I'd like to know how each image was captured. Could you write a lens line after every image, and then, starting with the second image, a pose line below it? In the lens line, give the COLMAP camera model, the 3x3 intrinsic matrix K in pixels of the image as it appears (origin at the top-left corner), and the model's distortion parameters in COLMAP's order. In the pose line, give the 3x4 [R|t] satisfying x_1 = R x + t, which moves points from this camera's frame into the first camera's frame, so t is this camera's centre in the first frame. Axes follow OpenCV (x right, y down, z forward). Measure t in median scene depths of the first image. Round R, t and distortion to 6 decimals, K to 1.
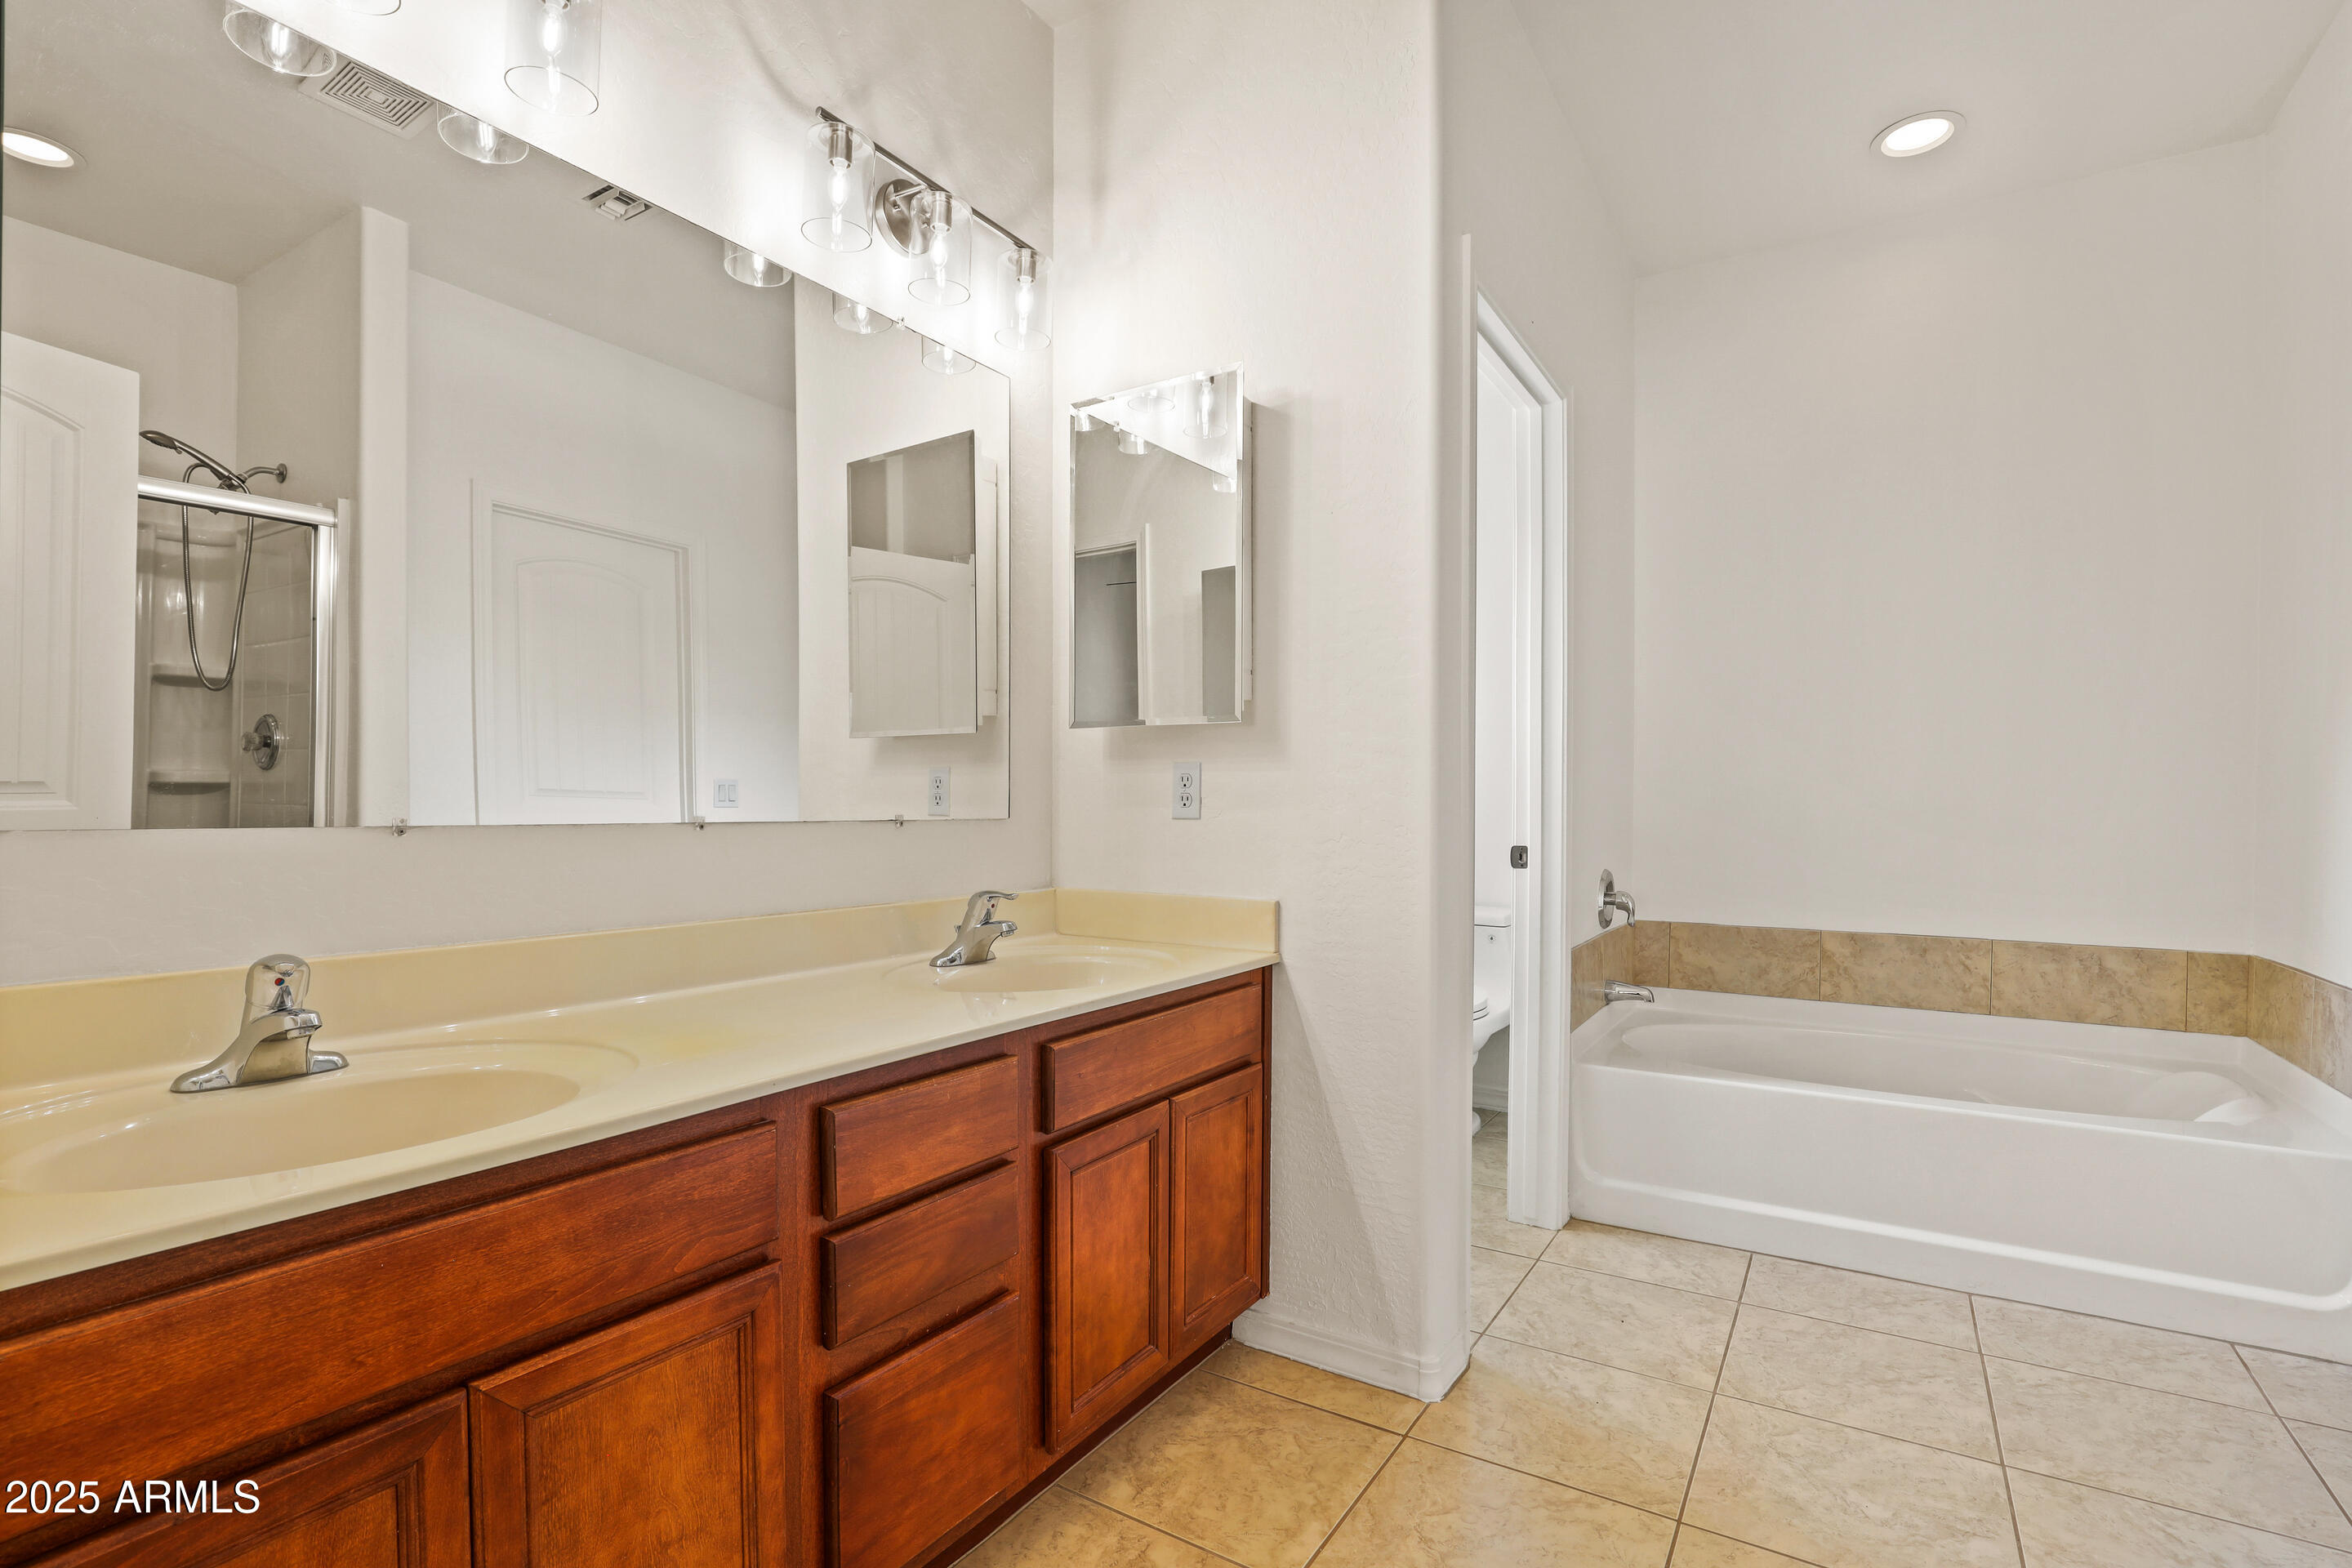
lens RADIAL K [[1116.3, 0, 1166.3], [0, 1116.3, 789.5], [0, 0, 1]] dist [-0.010057, 0.000700]
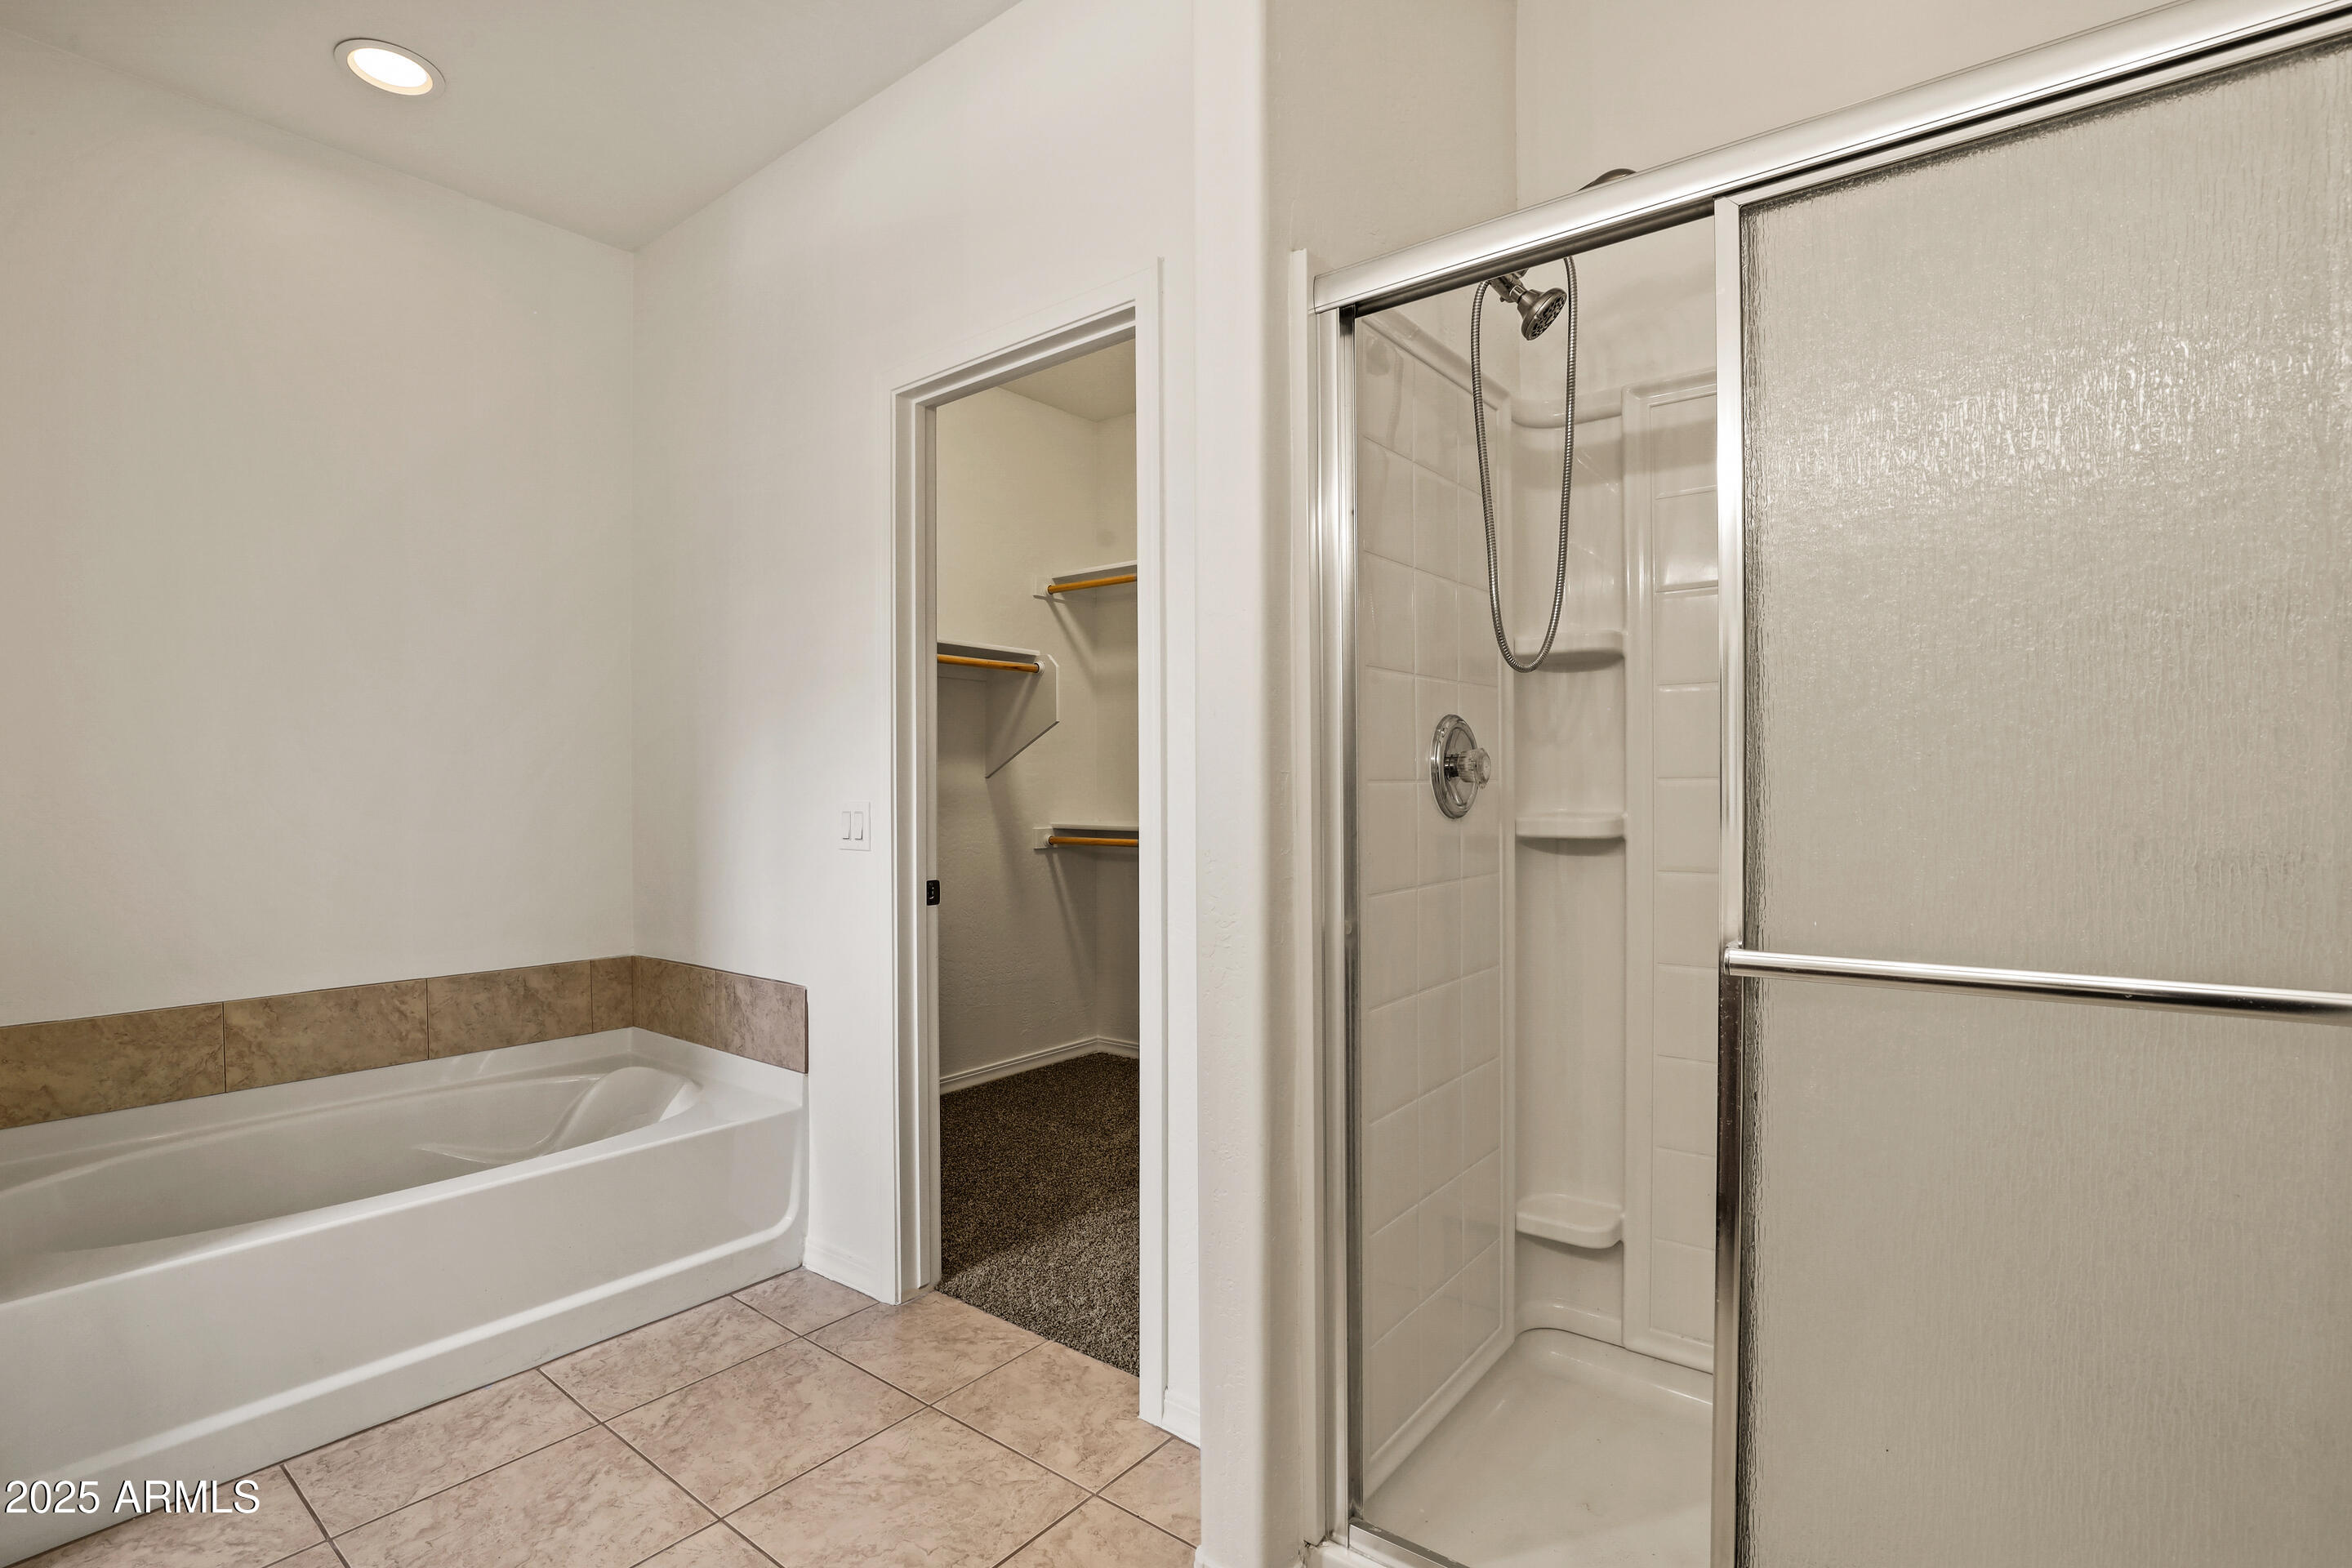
lens RADIAL K [[1116.3, 0, 1166.3], [0, 1116.3, 789.5], [0, 0, 1]] dist [-0.010057, 0.000700]
pose [[0.116088, -0.007312, 0.993212, -0.120602], [-0.010771, 0.999905, 0.008620, -0.041565], [-0.993180, -0.011698, 0.115999, 0.297941]]
